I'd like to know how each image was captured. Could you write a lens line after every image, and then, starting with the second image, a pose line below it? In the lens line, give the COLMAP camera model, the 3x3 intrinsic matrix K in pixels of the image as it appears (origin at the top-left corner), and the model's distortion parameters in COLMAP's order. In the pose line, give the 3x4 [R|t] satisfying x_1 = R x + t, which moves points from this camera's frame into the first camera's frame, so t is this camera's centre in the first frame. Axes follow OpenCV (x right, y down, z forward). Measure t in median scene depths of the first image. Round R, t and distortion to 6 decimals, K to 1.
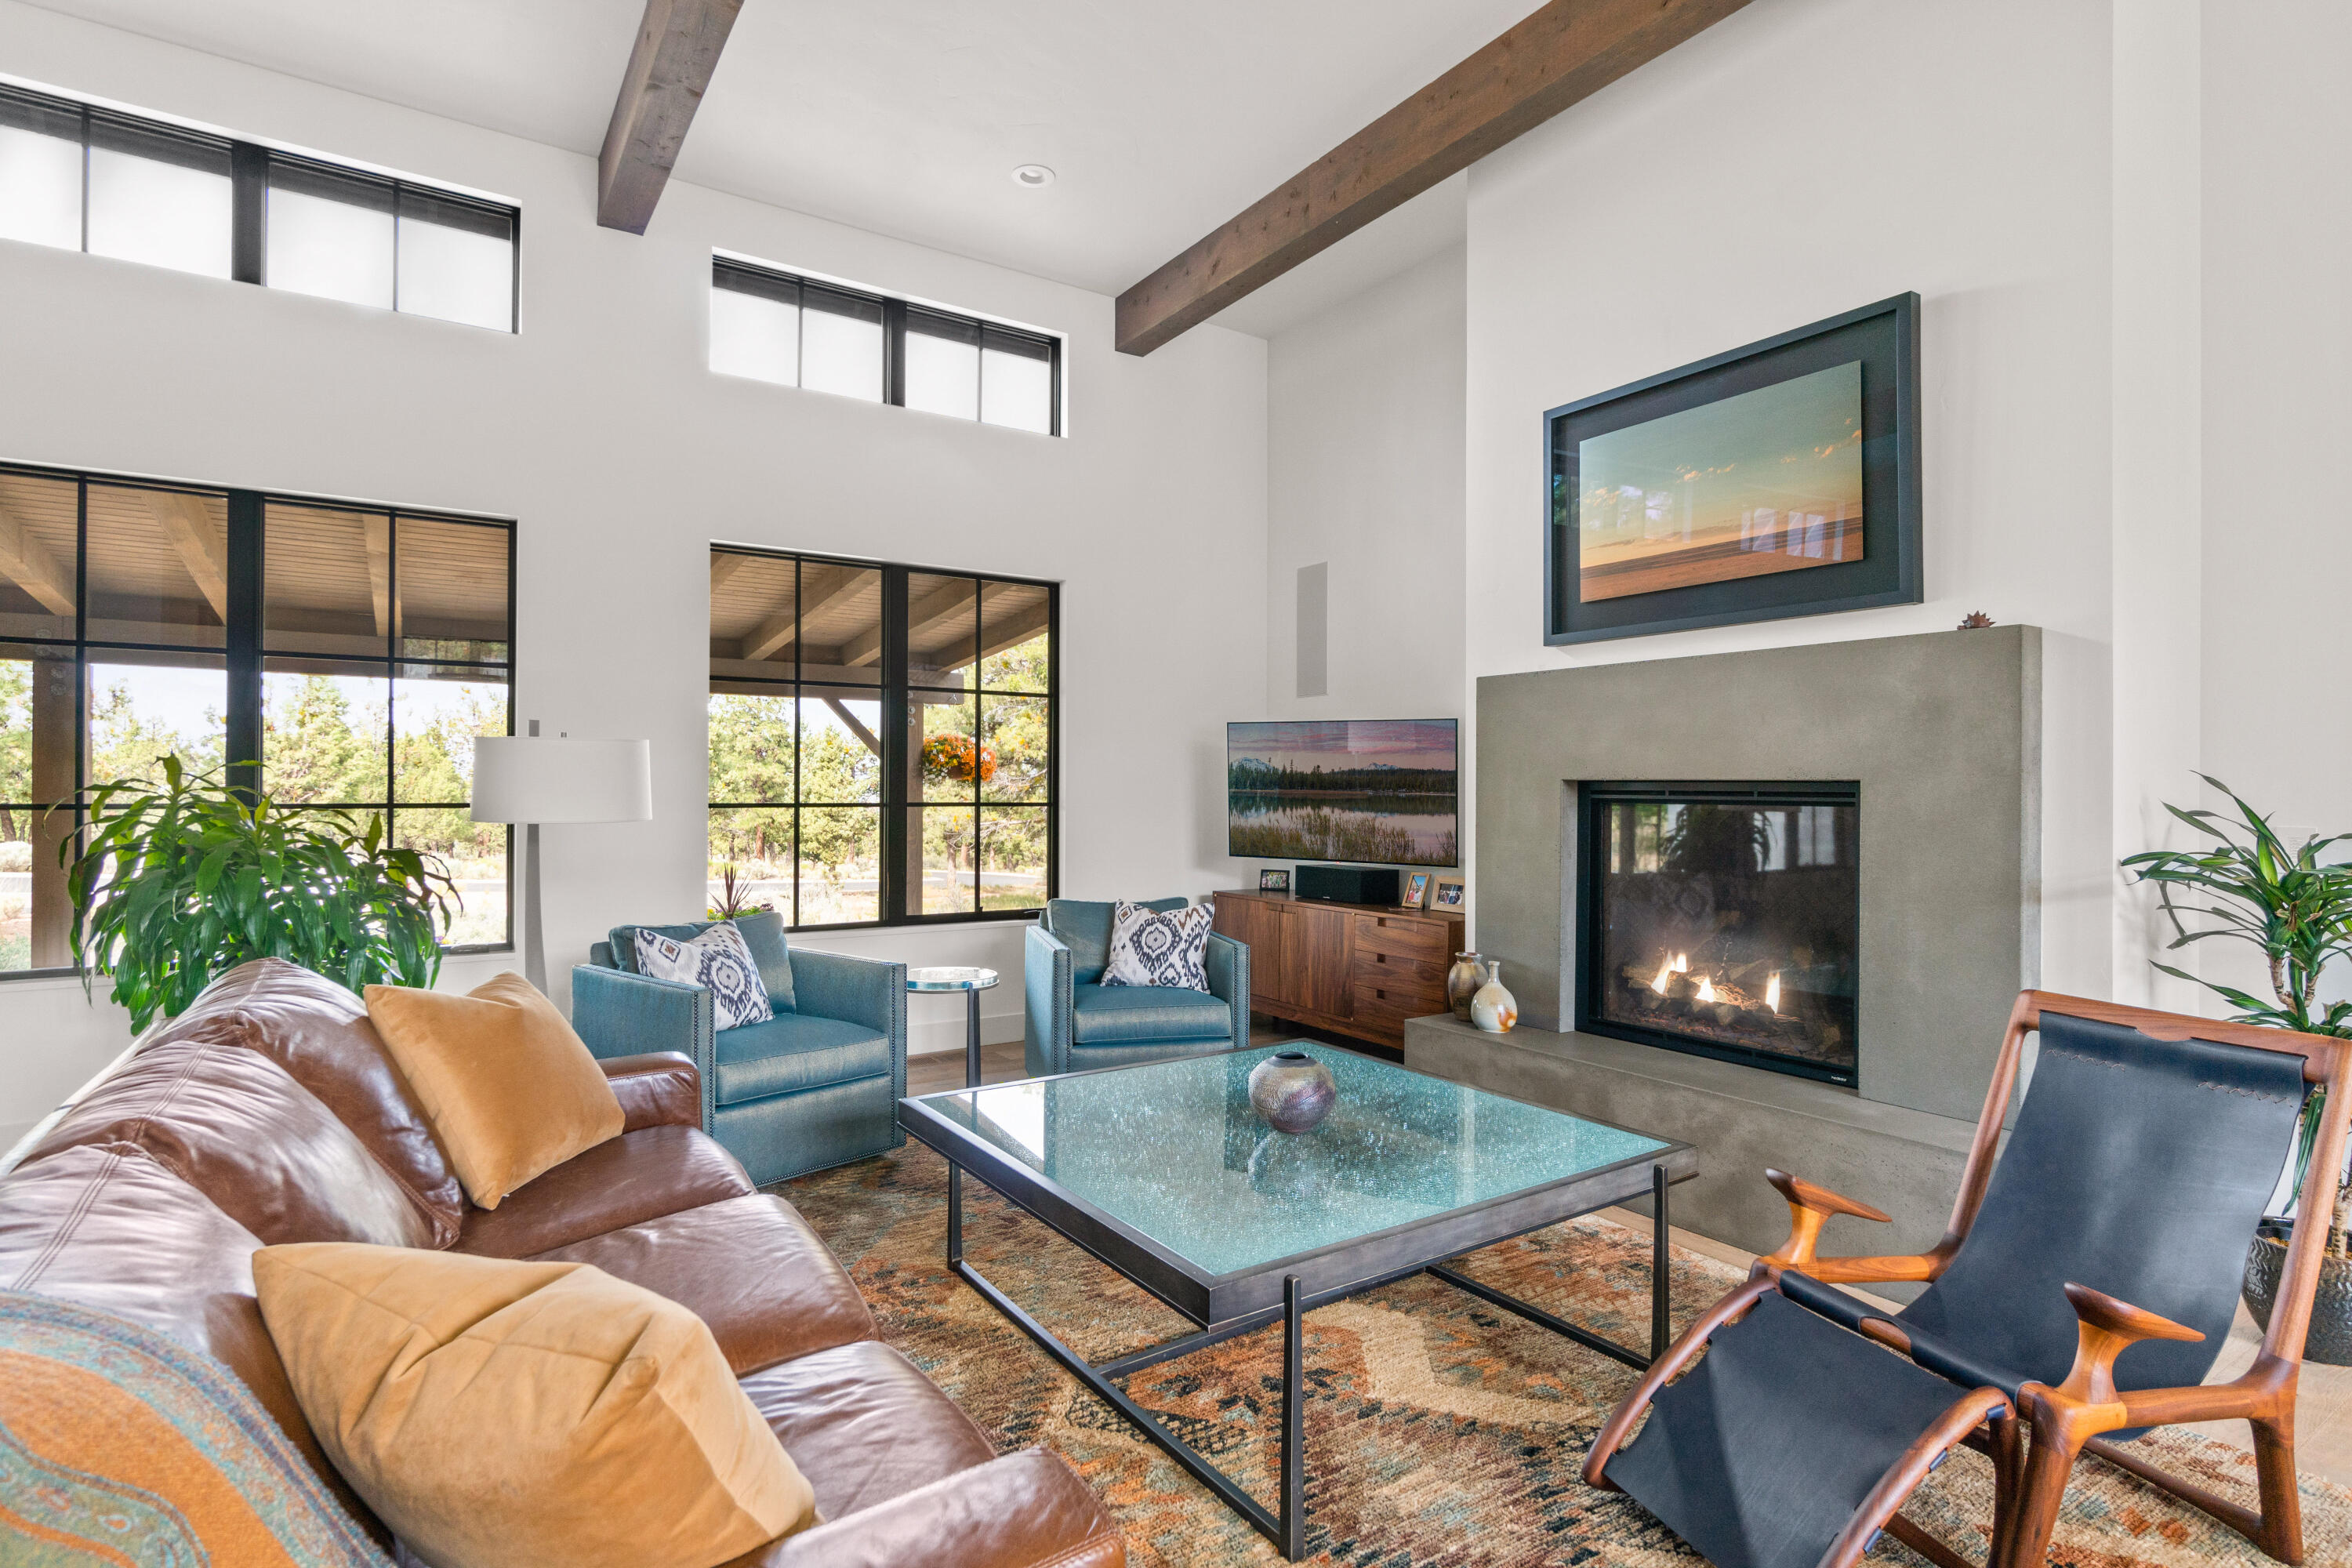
lens RADIAL K [[1177.9, 0, 1169.8], [0, 1177.9, 778.4], [0, 0, 1]] dist [-0.001316, -0.000064]
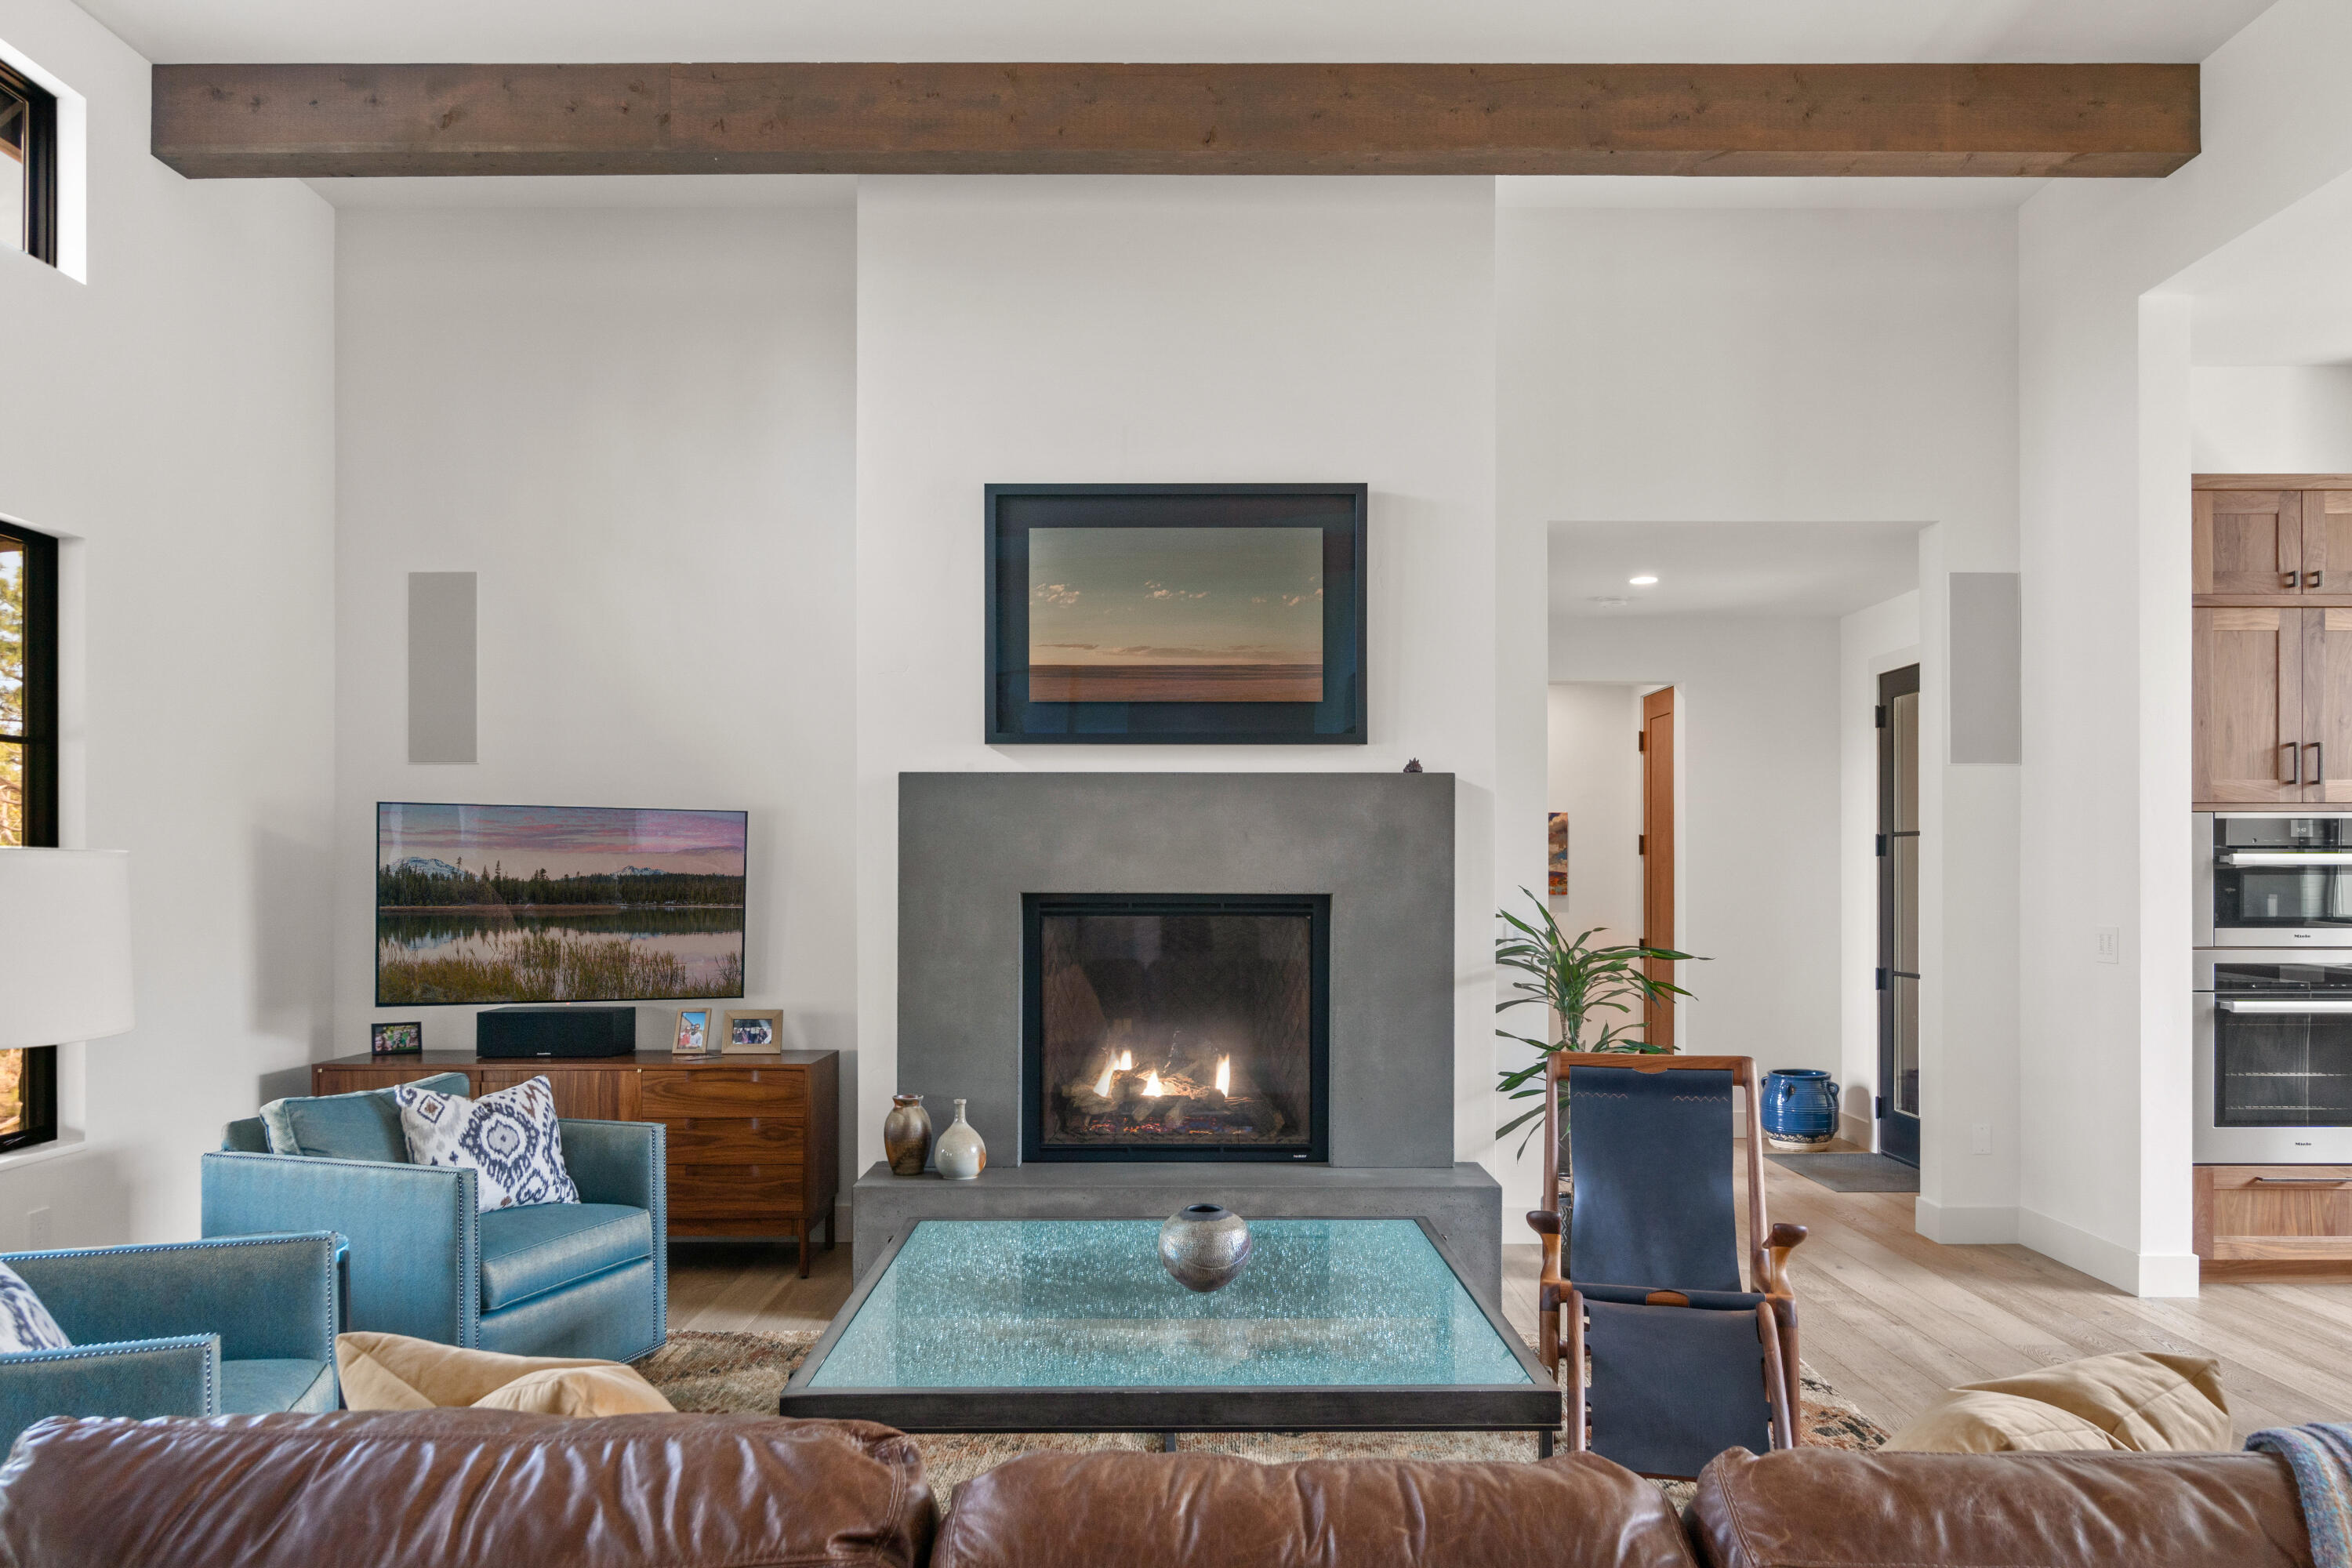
lens RADIAL K [[1508.7, 0, 1186.9], [0, 1508.7, 869.8], [0, 0, 1]] dist [-0.002673, -0.000255]
pose [[0.546521, -0.001730, 0.837444, -0.538089], [-0.003770, 0.999983, 0.004526, -0.020821], [-0.837437, -0.005631, 0.546505, 0.224996]]
